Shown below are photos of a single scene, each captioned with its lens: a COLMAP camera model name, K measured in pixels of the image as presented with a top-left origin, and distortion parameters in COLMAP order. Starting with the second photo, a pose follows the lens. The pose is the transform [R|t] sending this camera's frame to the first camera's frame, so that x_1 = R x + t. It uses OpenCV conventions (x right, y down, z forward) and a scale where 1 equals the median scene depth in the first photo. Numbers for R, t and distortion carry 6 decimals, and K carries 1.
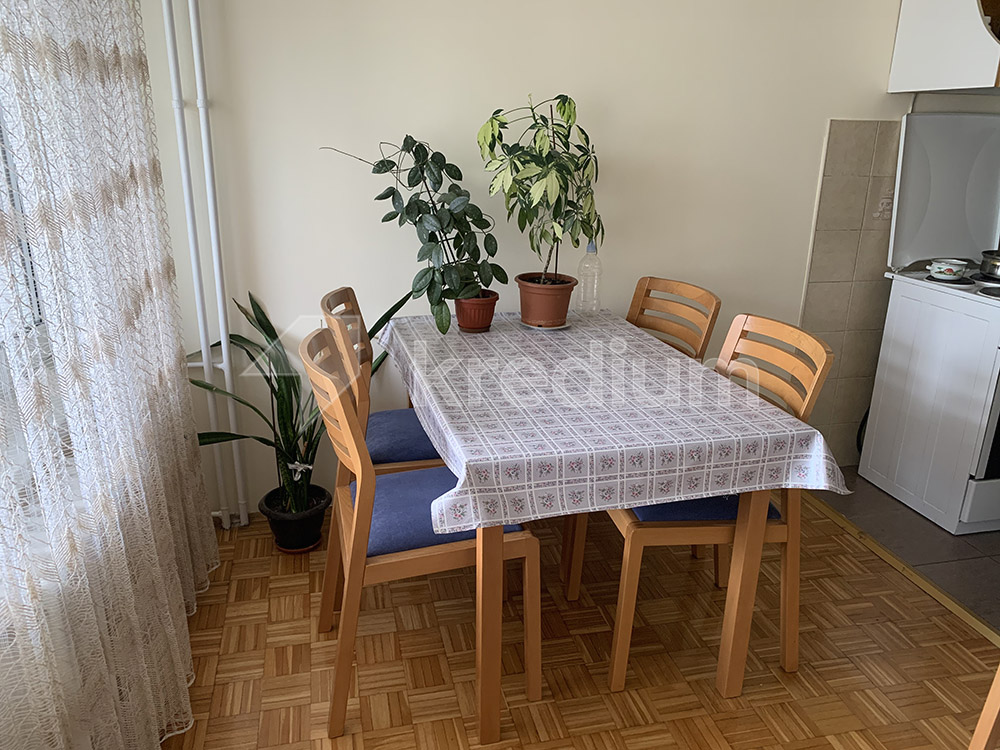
lens RADIAL K [[766.6, 0, 501.6], [0, 766.6, 376.9], [0, 0, 1]] dist [0.030254, 0.001921]
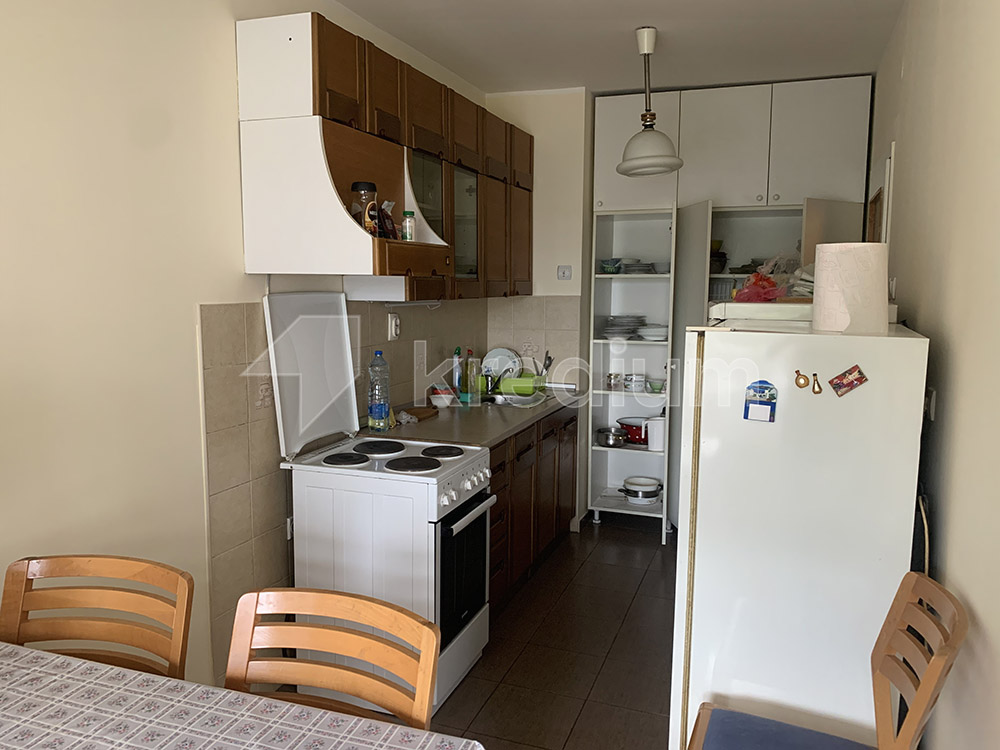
lens RADIAL K [[766.6, 0, 500.4], [0, 766.6, 366.1], [0, 0, 1]] dist [0.030254, 0.001921]
pose [[0.560035, -0.113384, 0.820673, -0.079013], [0.276081, 0.959511, -0.055834, -0.131463], [-0.781115, 0.257841, 0.568663, 0.288851]]
